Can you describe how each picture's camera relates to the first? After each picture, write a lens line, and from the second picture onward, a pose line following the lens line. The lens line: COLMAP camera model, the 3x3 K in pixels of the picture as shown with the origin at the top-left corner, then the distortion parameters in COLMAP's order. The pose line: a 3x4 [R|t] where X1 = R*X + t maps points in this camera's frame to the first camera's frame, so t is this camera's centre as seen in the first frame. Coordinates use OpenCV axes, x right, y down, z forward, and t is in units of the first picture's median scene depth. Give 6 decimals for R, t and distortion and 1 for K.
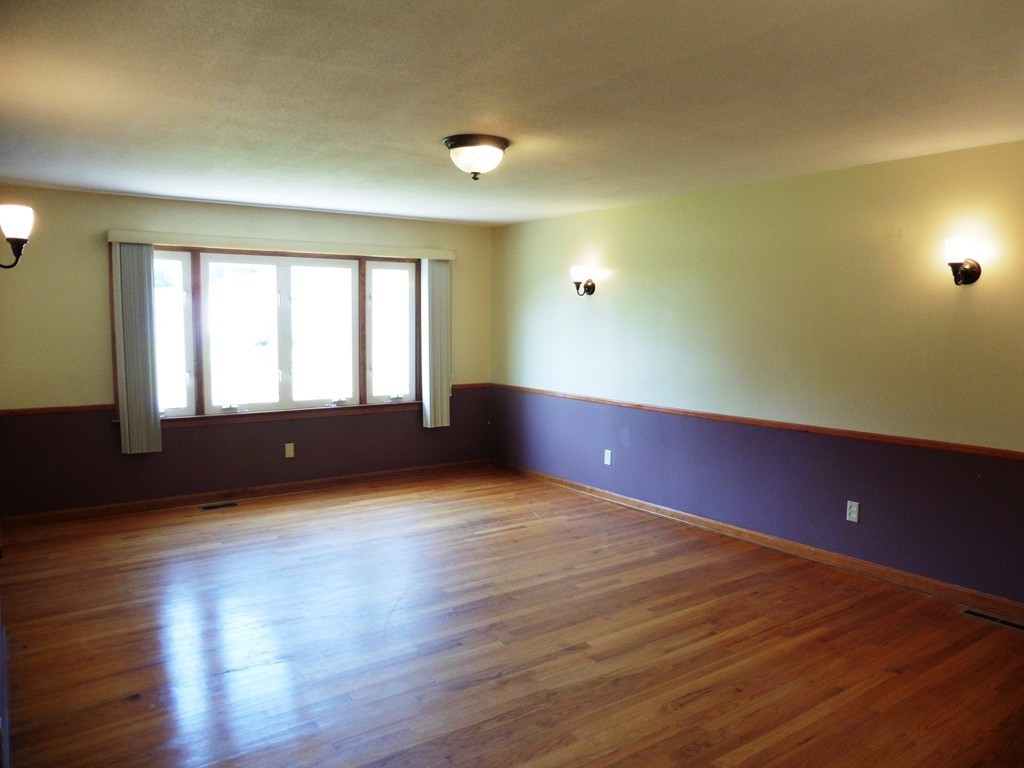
lens RADIAL K [[745.5, 0, 512.5], [0, 745.5, 343.6], [0, 0, 1]] dist [-0.065518, 0.003908]
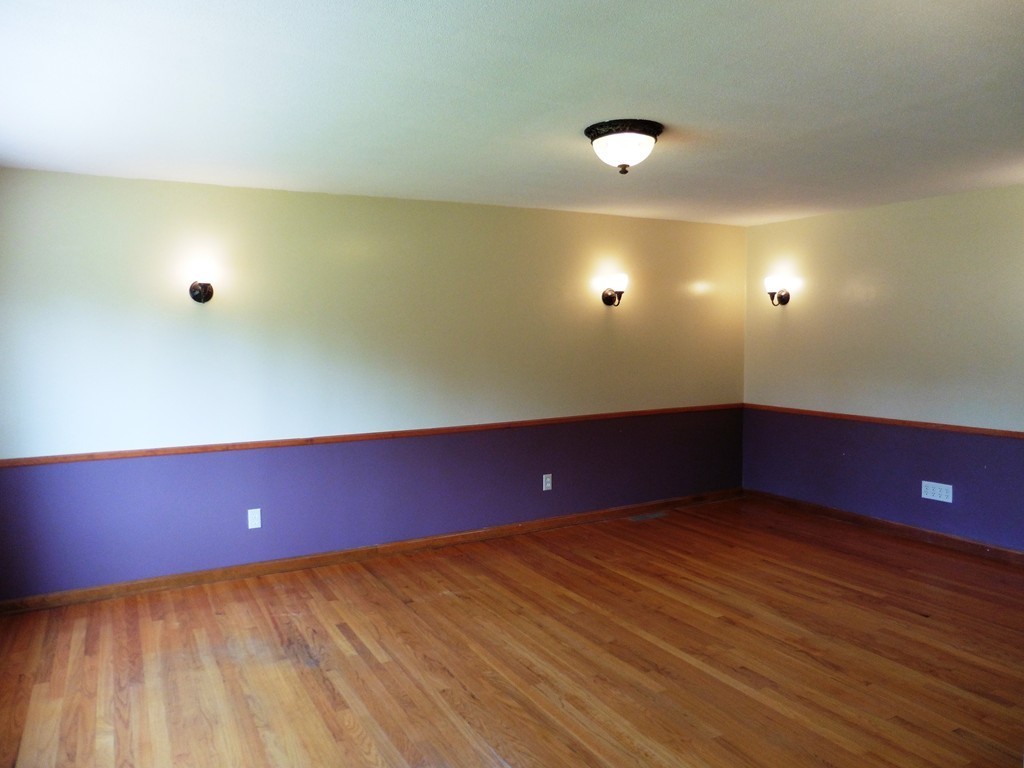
lens RADIAL K [[741.4, 0, 515.5], [0, 741.4, 387.3], [0, 0, 1]] dist [-0.070757, 0.047711]
pose [[0.115374, -0.082584, 0.989883, -0.849292], [0.049581, 0.995775, 0.077297, -0.034820], [-0.992084, 0.040161, 0.118981, 0.978254]]
